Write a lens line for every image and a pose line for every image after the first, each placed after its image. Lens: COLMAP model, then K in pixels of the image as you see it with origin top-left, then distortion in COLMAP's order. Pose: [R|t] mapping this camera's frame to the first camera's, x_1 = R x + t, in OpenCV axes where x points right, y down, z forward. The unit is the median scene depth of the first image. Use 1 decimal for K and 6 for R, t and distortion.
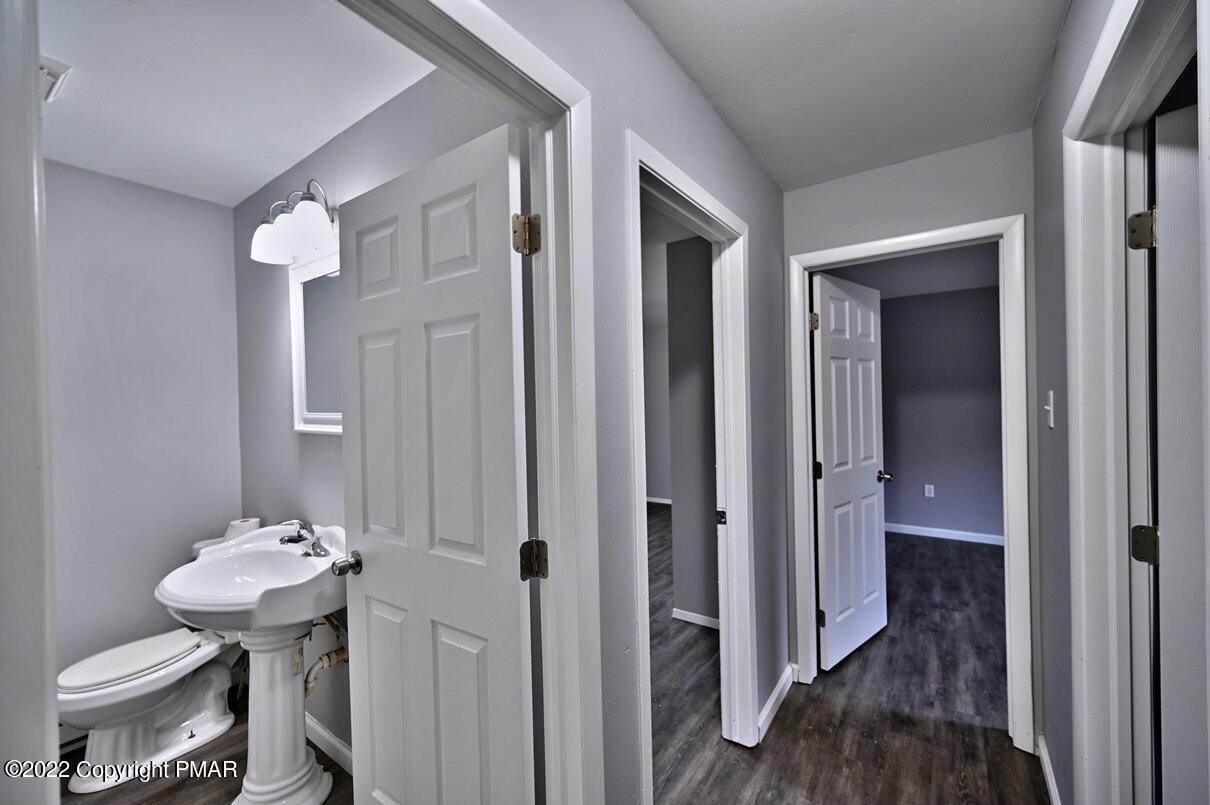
lens RADIAL K [[477.9, 0, 606.9], [0, 477.9, 403.3], [0, 0, 1]] dist [0.003650, 0.000009]
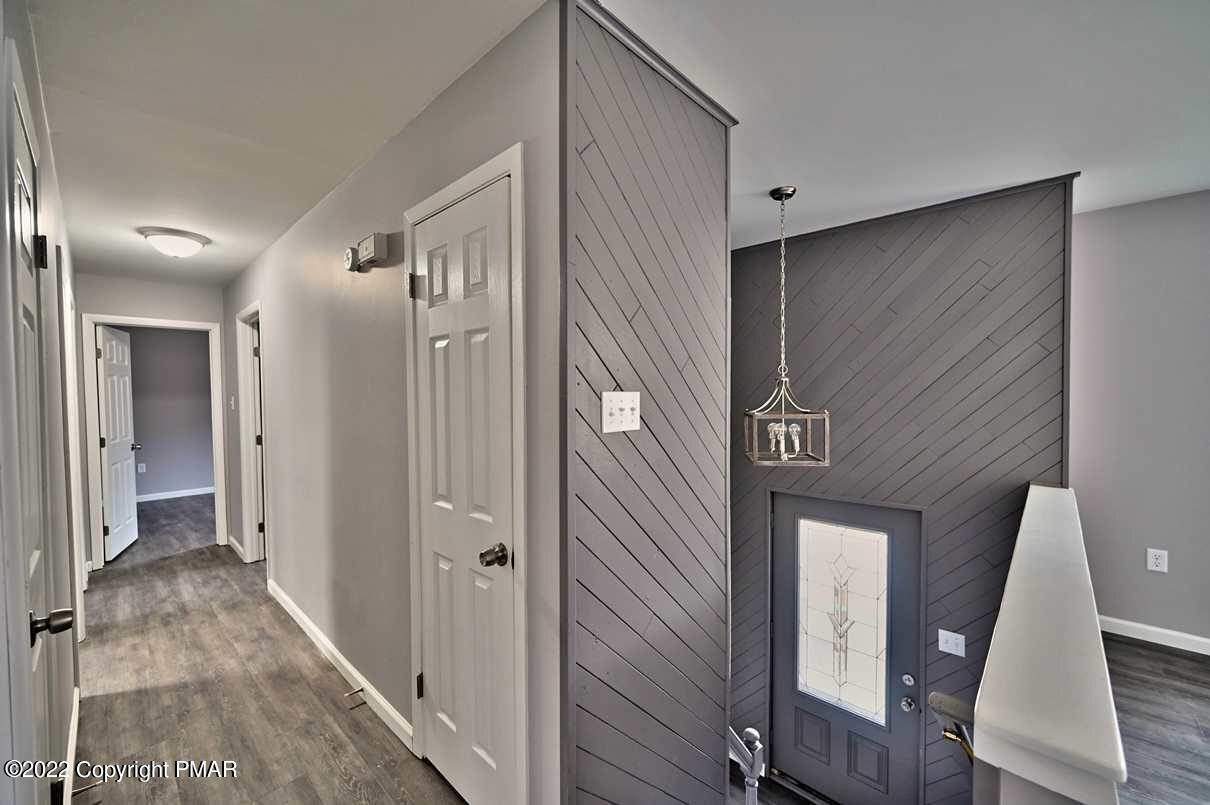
lens RADIAL K [[477.9, 0, 609.7], [0, 477.9, 404.4], [0, 0, 1]] dist [0.003650, 0.000009]
pose [[0.131518, -0.011937, 0.991242, -1.081128], [0.012835, 0.999864, 0.010338, 0.013380], [-0.991231, 0.011363, 0.131653, -1.075638]]
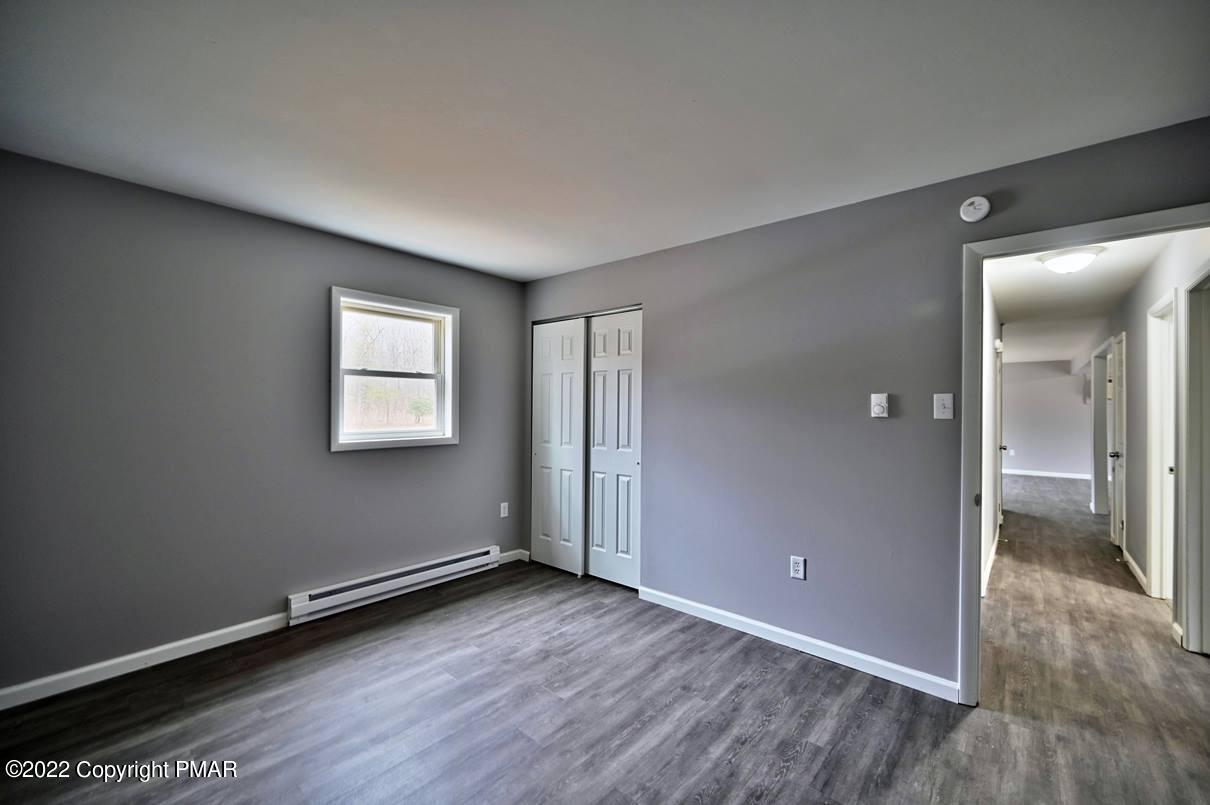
lens RADIAL K [[493.7, 0, 608.2], [0, 493.7, 404.0], [0, 0, 1]] dist [0.001400, 0.000306]
pose [[-0.996627, -0.002788, 0.082015, 1.424581], [-0.003088, 0.999989, -0.003525, 0.016590], [-0.082004, -0.003767, -0.996625, 1.967409]]
